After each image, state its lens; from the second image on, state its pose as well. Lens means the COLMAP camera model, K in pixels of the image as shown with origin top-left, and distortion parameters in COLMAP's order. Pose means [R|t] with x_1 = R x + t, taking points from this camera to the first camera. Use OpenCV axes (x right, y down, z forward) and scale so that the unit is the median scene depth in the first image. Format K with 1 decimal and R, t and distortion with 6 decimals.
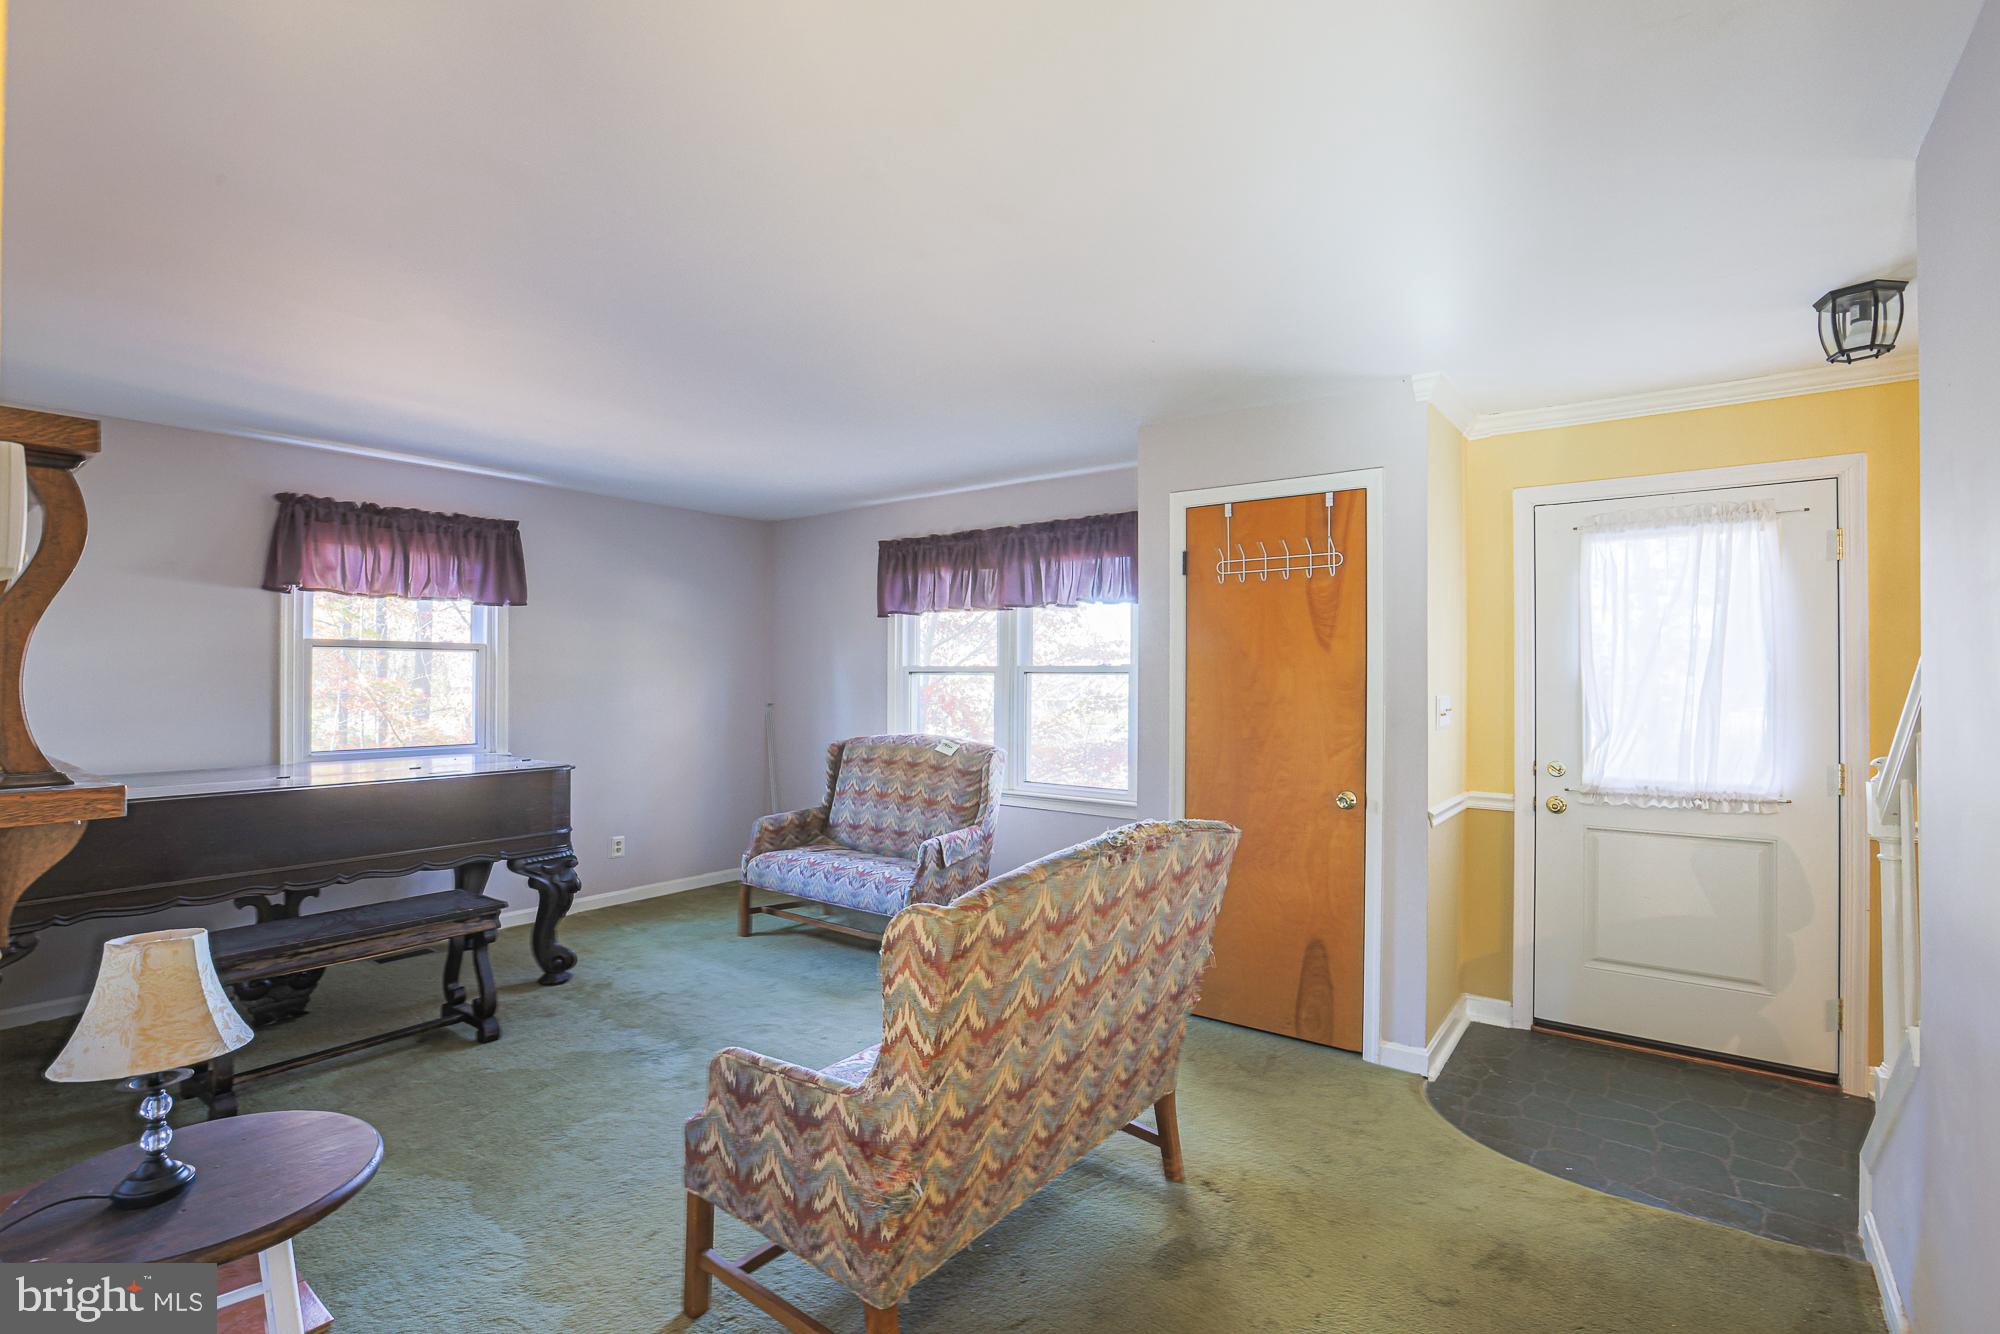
lens RADIAL K [[938.7, 0, 1017.9], [0, 938.7, 622.3], [0, 0, 1]] dist [-0.046830, 0.019671]
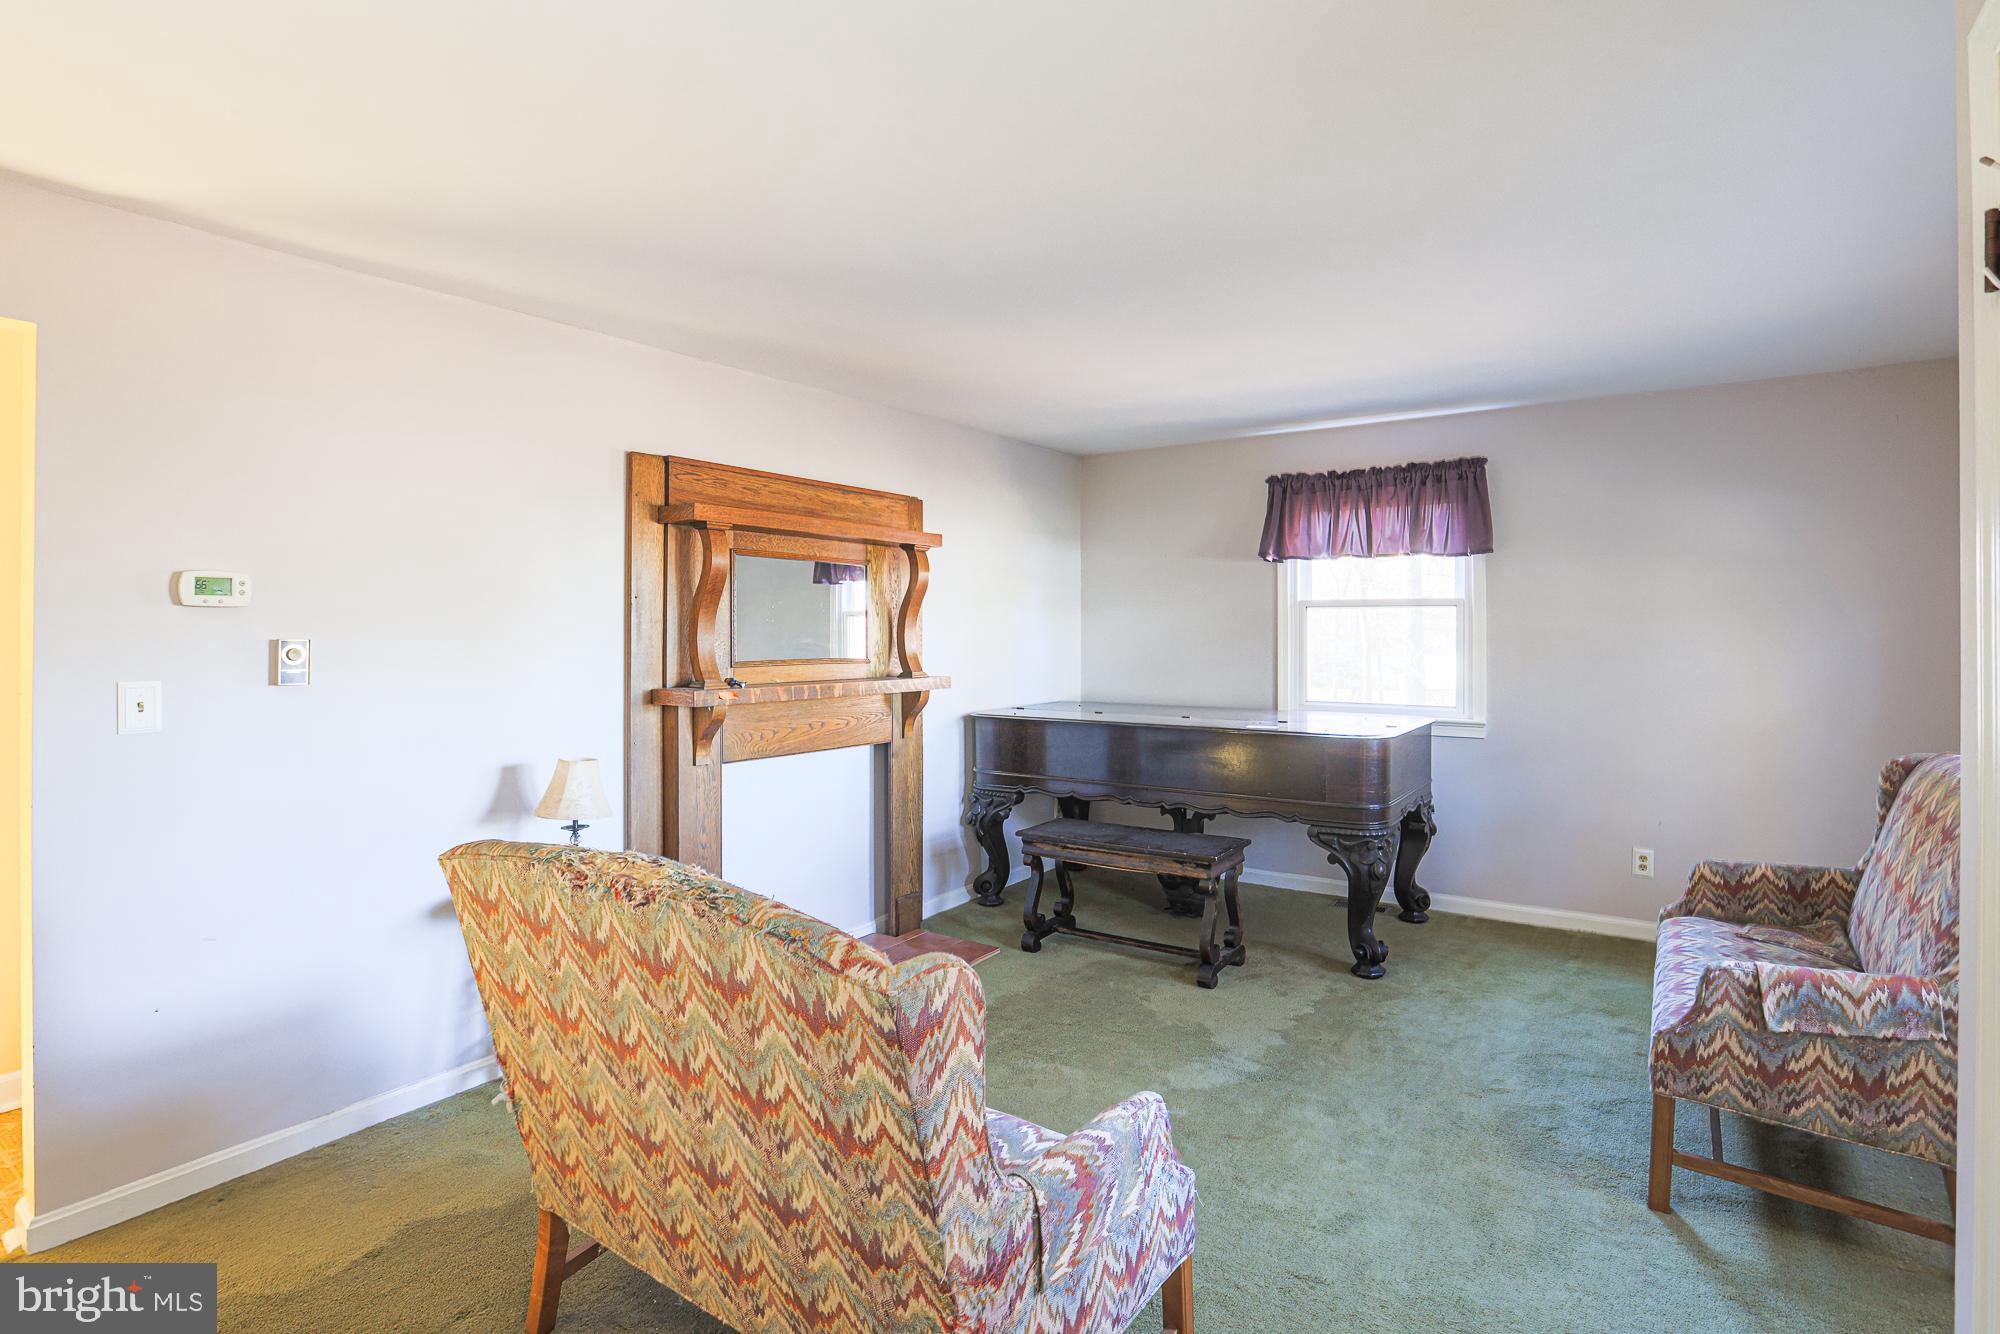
lens RADIAL K [[950.9, 0, 1002.8], [0, 950.9, 617.1], [0, 0, 1]] dist [-0.058354, 0.024757]
pose [[0.042291, -0.018824, -0.998928, 0.378726], [0.053457, 0.998433, -0.016552, 0.038458], [0.997674, -0.052700, 0.043231, 0.601180]]
